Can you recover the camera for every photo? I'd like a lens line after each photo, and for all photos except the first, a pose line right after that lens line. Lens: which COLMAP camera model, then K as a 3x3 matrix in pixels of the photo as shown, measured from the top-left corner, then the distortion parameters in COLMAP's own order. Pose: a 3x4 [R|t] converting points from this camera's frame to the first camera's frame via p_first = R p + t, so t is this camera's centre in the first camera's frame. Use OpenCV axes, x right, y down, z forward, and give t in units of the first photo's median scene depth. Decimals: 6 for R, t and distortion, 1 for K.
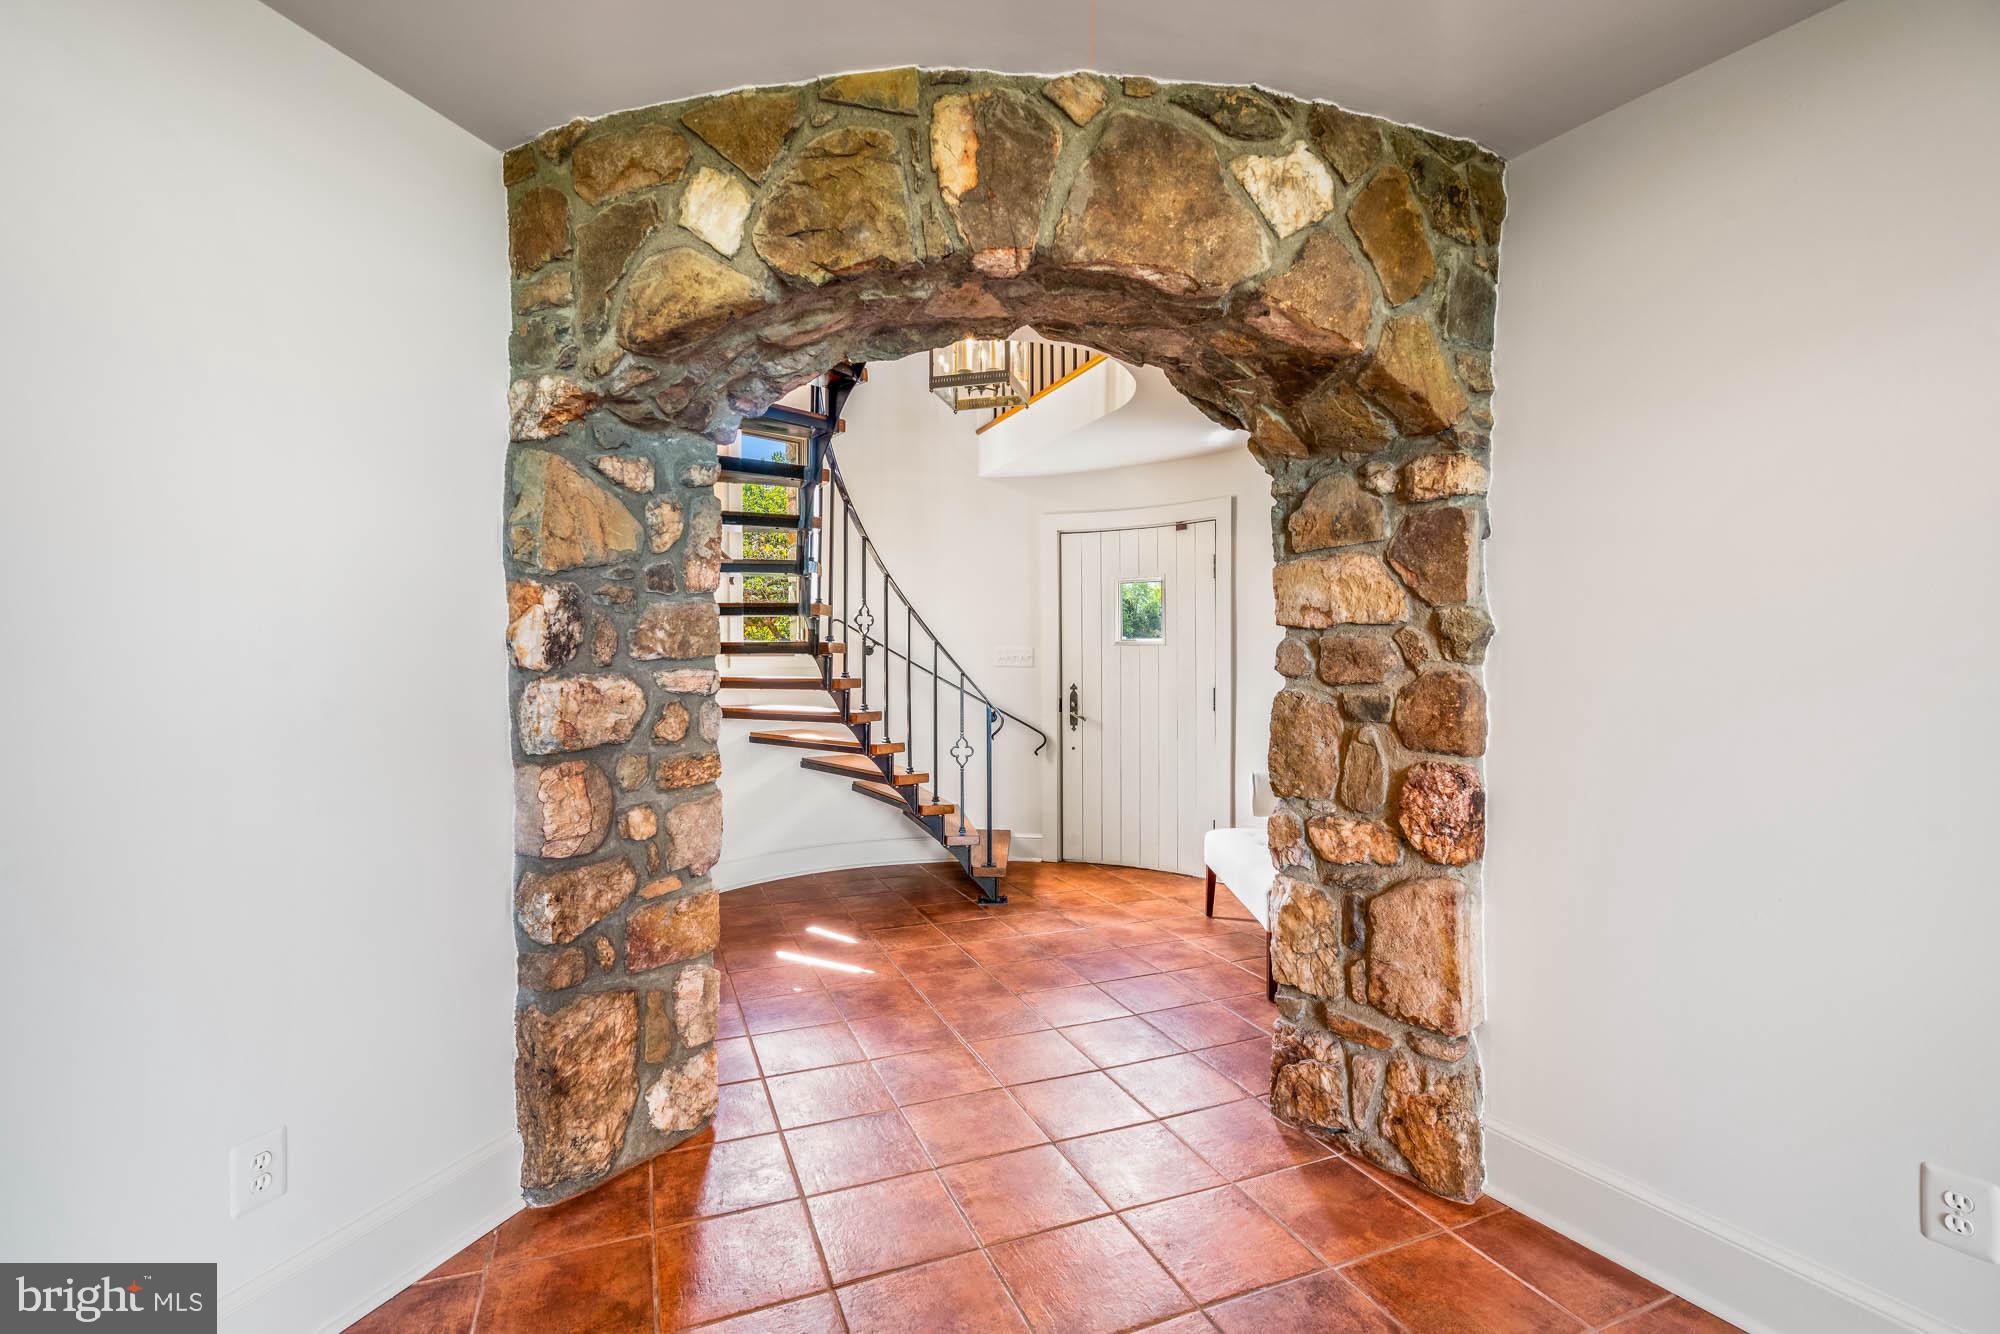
lens RADIAL K [[909.5, 0, 1001.7], [0, 909.5, 671.4], [0, 0, 1]] dist [-0.004064, 0.000523]
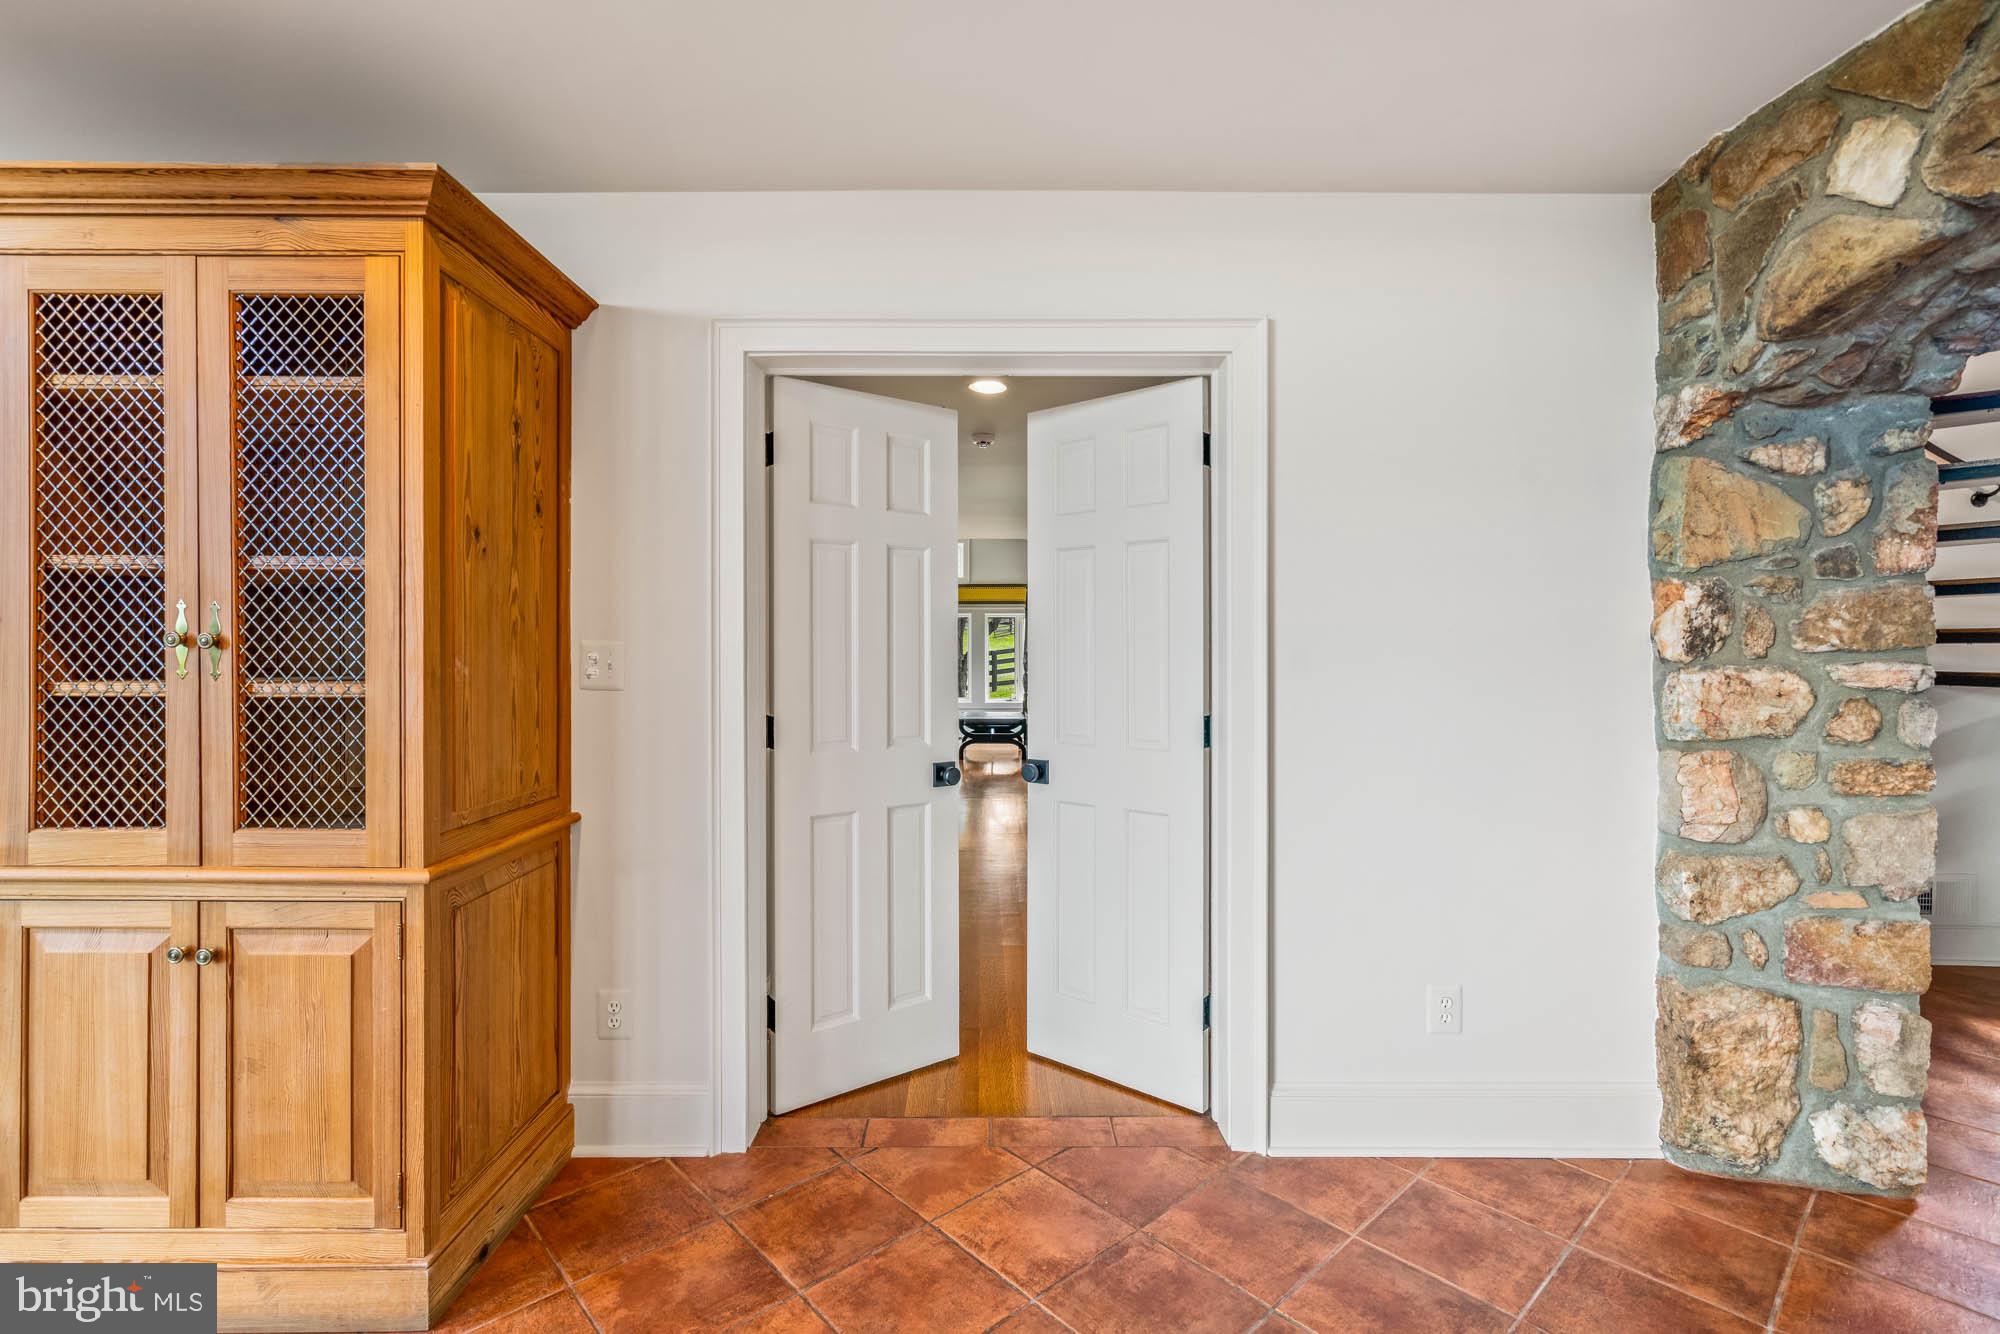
lens RADIAL K [[937.4, 0, 996.5], [0, 937.4, 652.8], [0, 0, 1]] dist [-0.002348, 0.000026]
pose [[0.355874, 0.000749, -0.934534, 0.223453], [-0.010632, 0.999938, -0.003247, 0.000305], [0.934473, 0.011091, 0.355860, -0.138631]]
